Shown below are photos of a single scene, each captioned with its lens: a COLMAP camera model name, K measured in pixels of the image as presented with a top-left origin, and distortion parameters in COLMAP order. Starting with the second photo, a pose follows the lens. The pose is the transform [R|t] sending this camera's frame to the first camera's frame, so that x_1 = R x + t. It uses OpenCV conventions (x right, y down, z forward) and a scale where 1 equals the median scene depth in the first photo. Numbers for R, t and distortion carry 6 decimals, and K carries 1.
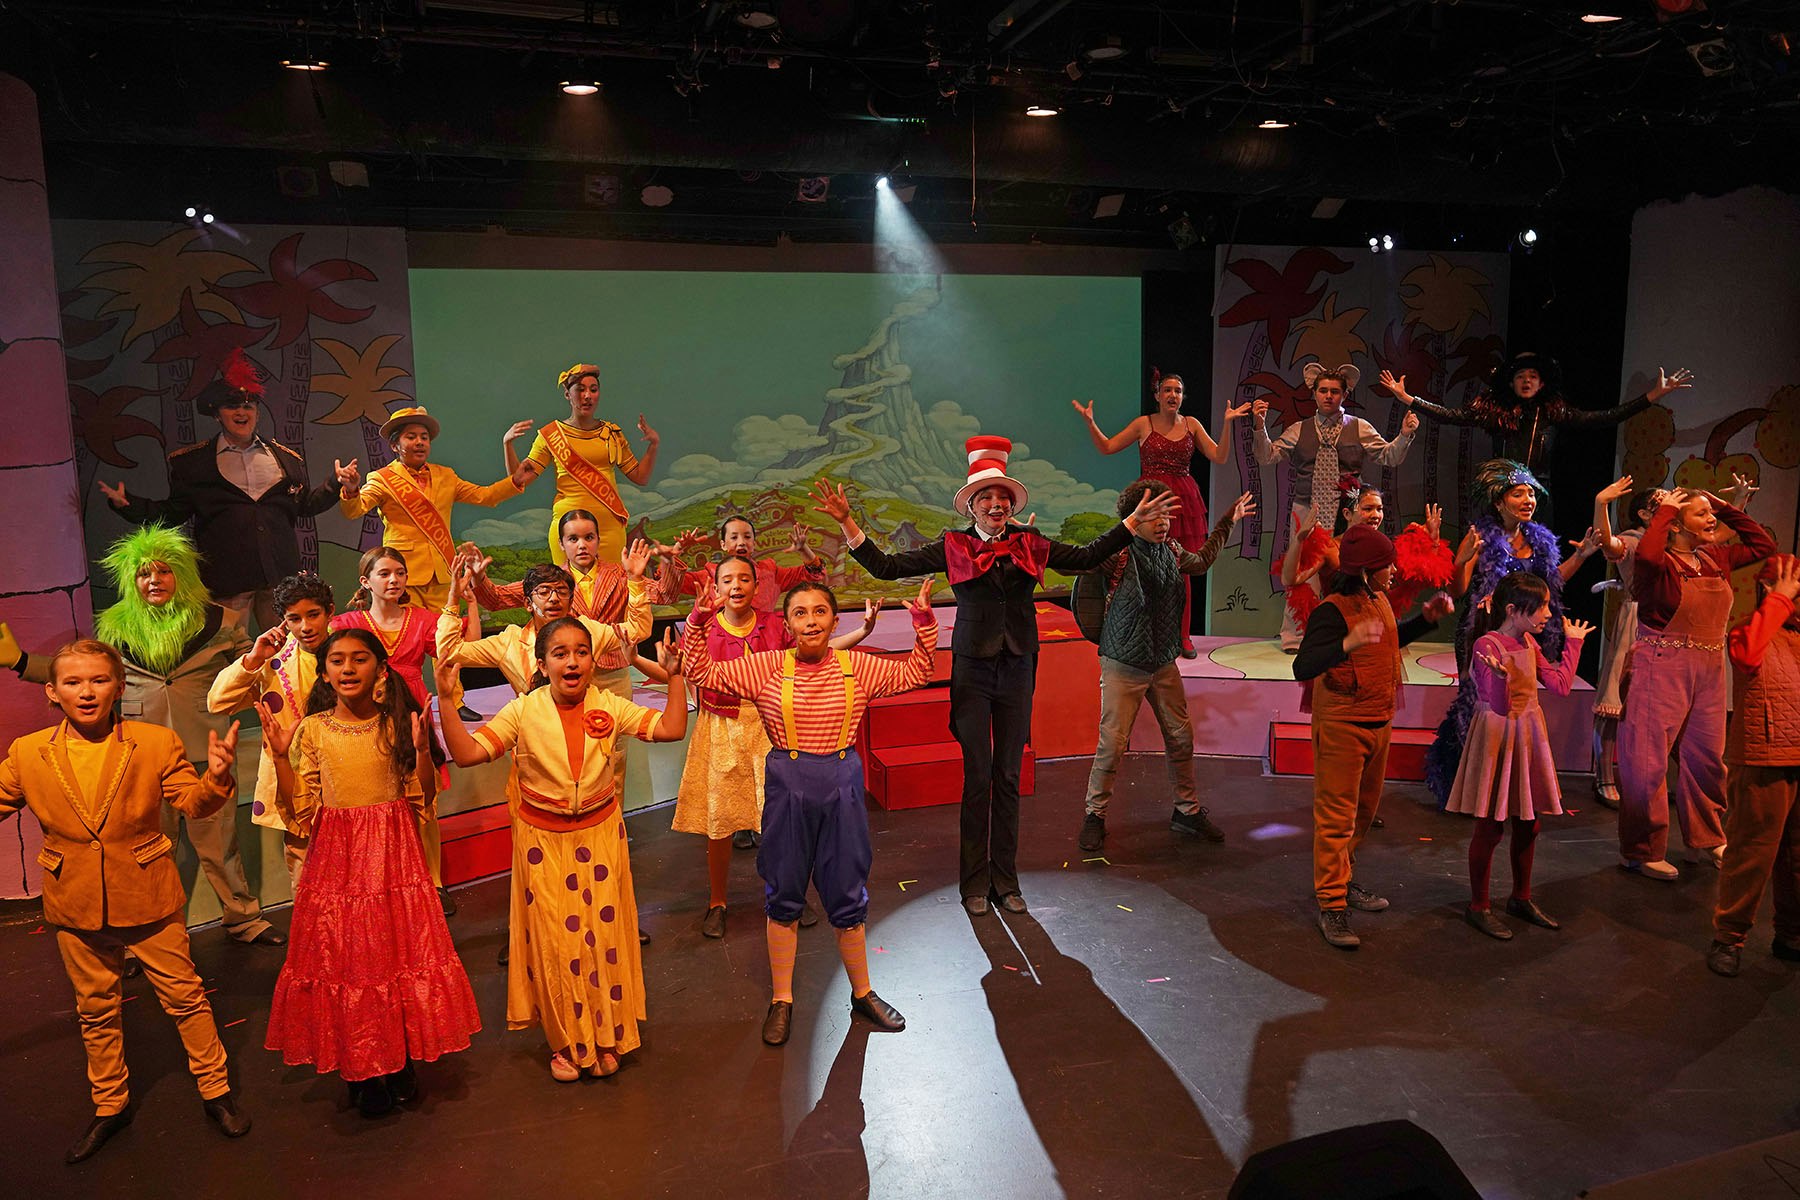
lens RADIAL K [[1246.3, 0, 900.0], [0, 1246.3, 600.0], [0, 0, 1]] dist [-0.017542, 0.009911]
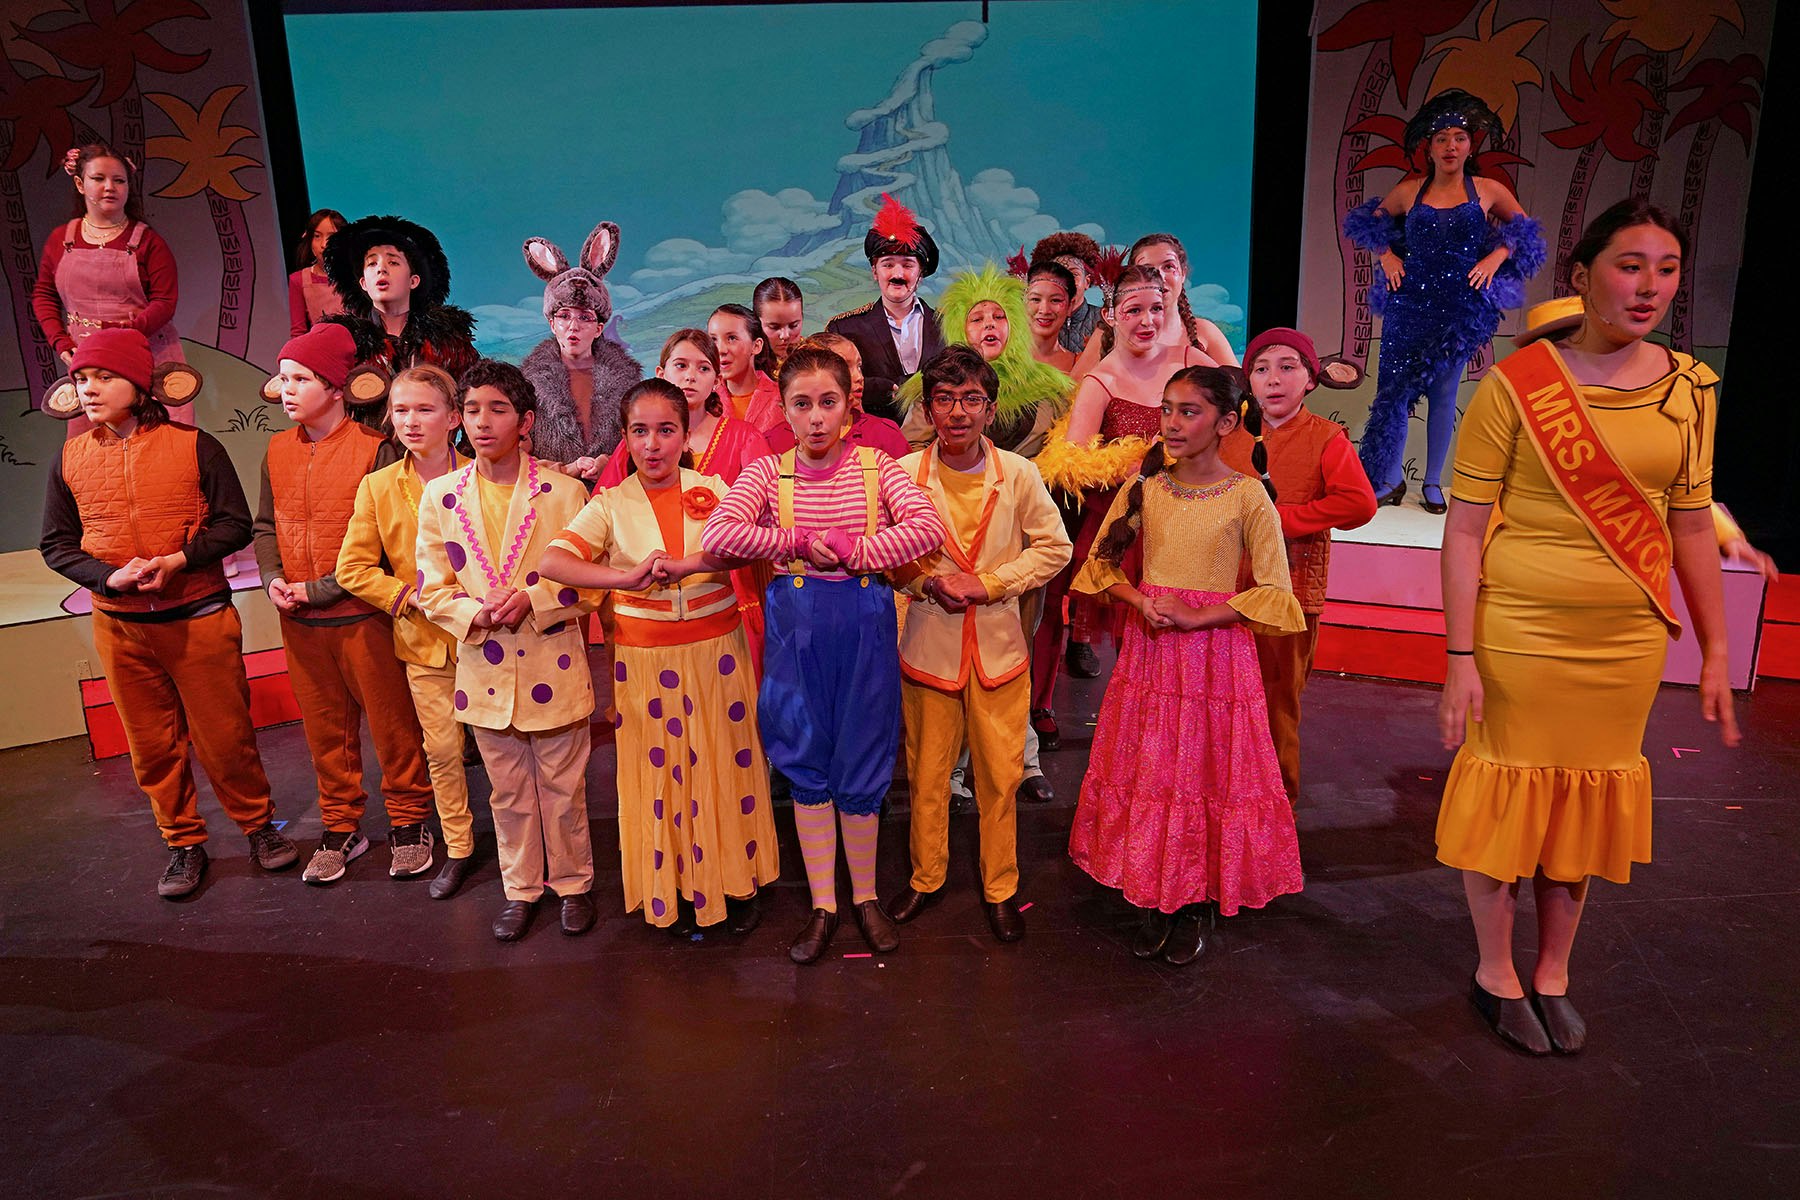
lens RADIAL K [[1330.5, 0, 900.0], [0, 1330.5, 600.0], [0, 0, 1]] dist [-0.021135, 0.010873]
pose [[0.979555, 0.046265, -0.195784, 0.162343], [-0.020170, 0.990880, 0.133233, 0.000421], [0.200163, -0.126560, 0.971554, 0.139598]]
